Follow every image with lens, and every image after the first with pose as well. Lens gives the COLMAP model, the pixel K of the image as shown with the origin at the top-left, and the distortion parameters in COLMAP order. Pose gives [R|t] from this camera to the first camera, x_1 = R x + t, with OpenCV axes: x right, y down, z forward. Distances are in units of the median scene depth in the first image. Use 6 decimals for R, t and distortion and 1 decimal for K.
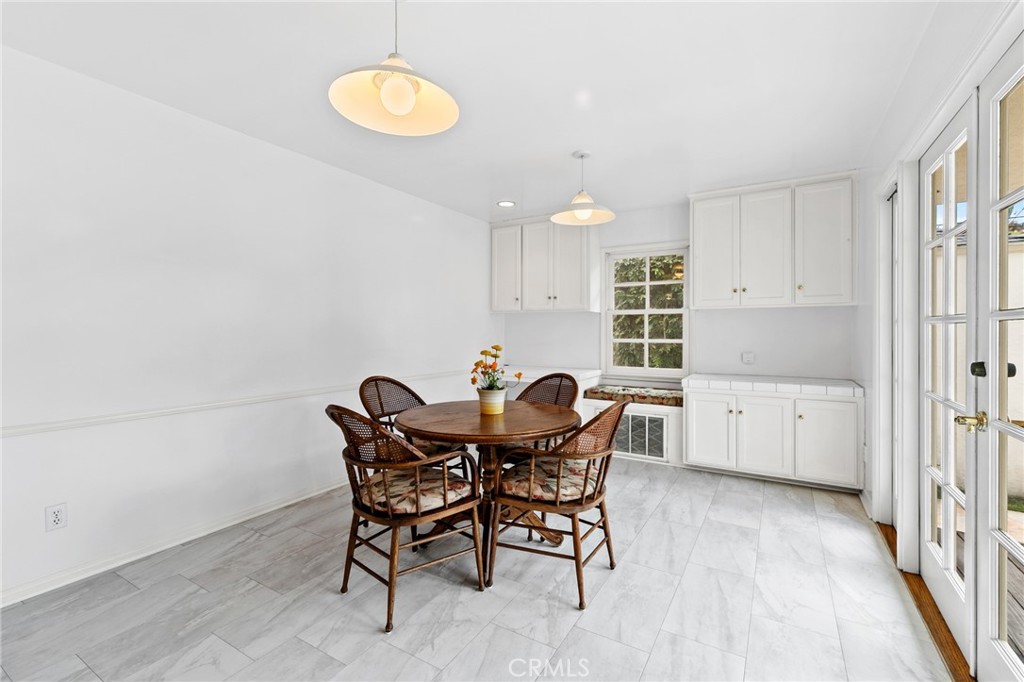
lens RADIAL K [[437.0, 0, 507.2], [0, 437.0, 333.0], [0, 0, 1]] dist [0.005130, -0.000871]
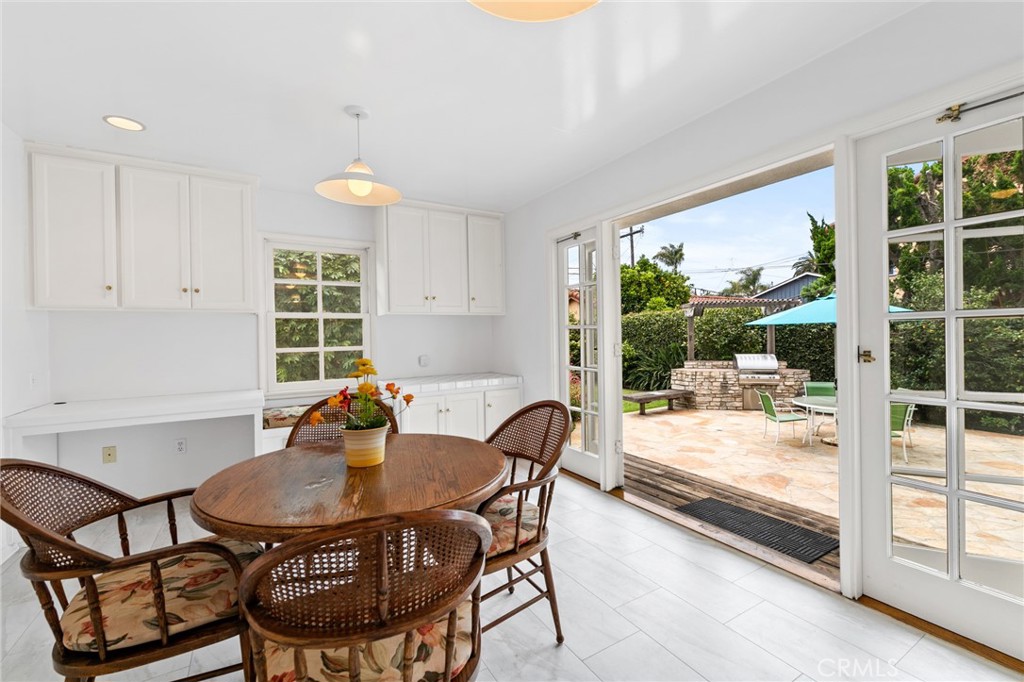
lens RADIAL K [[437.0, 0, 509.5], [0, 437.0, 336.6], [0, 0, 1]] dist [0.005130, -0.000871]
pose [[0.471425, -0.013454, 0.881804, -0.274476], [0.022044, 0.999751, 0.003468, -0.001684], [-0.881631, 0.017804, 0.471604, 0.271331]]
